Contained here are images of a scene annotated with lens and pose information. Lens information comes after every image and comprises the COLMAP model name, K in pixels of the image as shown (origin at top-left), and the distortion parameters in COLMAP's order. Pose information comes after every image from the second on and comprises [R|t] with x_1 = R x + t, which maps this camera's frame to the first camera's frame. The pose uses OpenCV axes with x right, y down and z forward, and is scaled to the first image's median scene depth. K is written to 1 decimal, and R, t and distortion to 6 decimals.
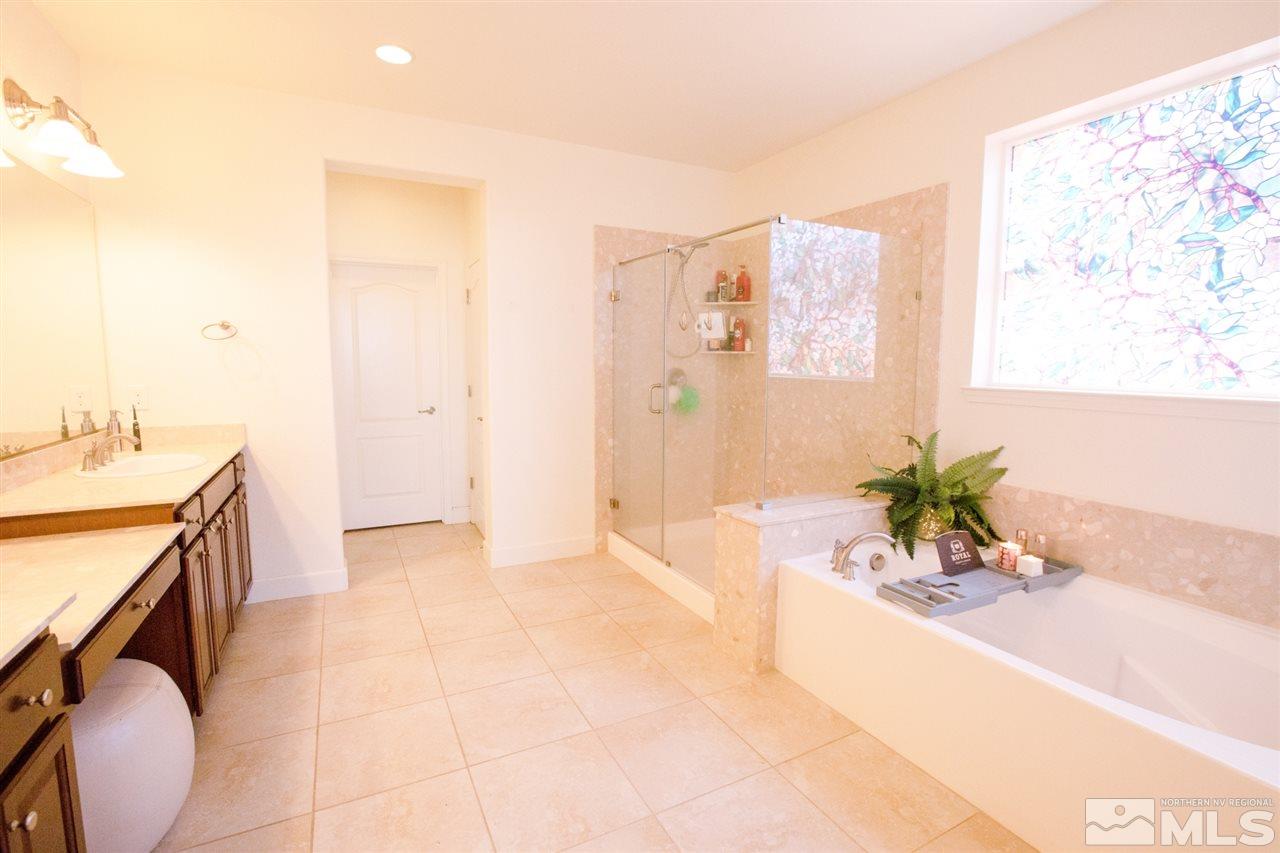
lens RADIAL K [[583.2, 0, 636.5], [0, 583.2, 422.5], [0, 0, 1]] dist [-0.049882, 0.017454]
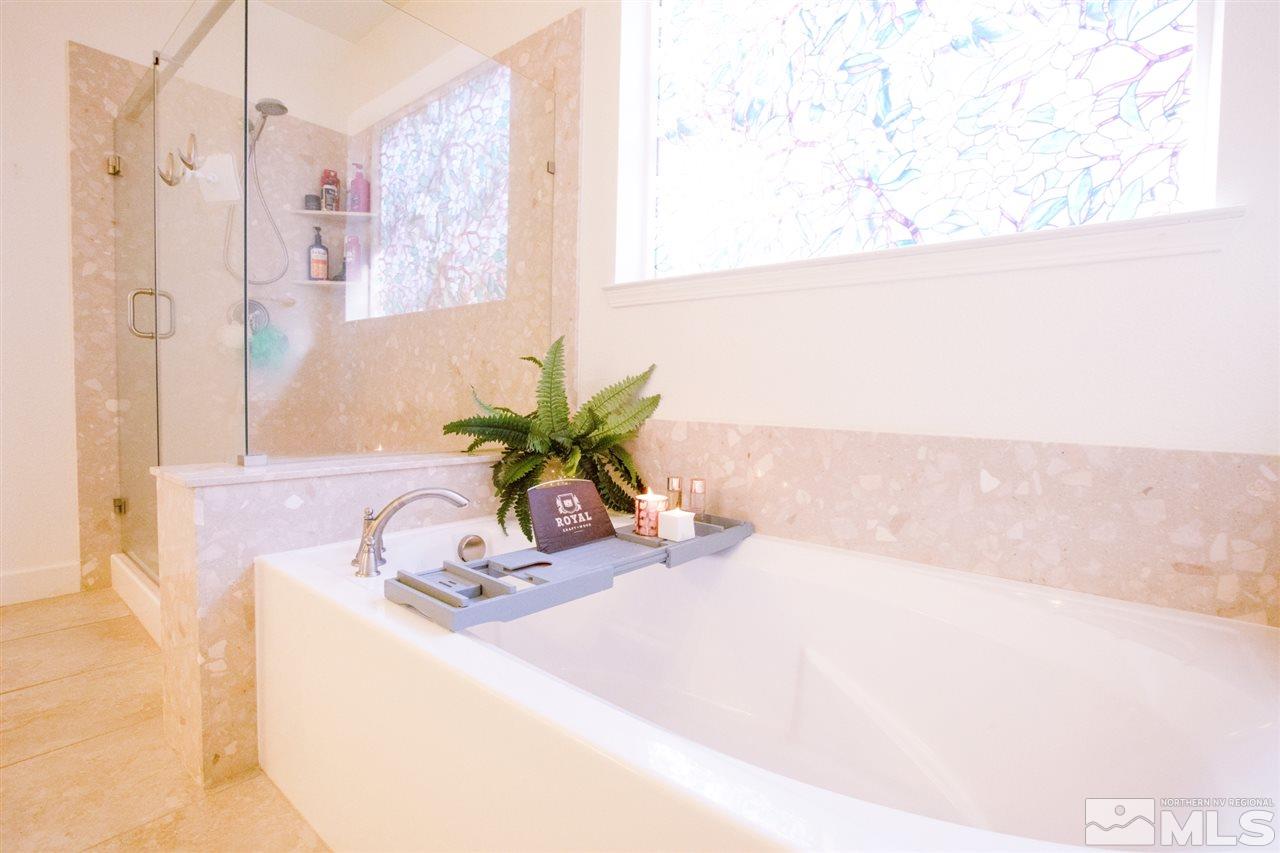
lens RADIAL K [[583.2, 0, 636.5], [0, 583.2, 422.5], [0, 0, 1]] dist [-0.049882, 0.017454]
pose [[0.917316, -0.007407, 0.398091, 0.355851], [0.027900, 0.998565, -0.045711, 0.150034], [-0.397181, 0.053039, 0.916206, 0.383830]]
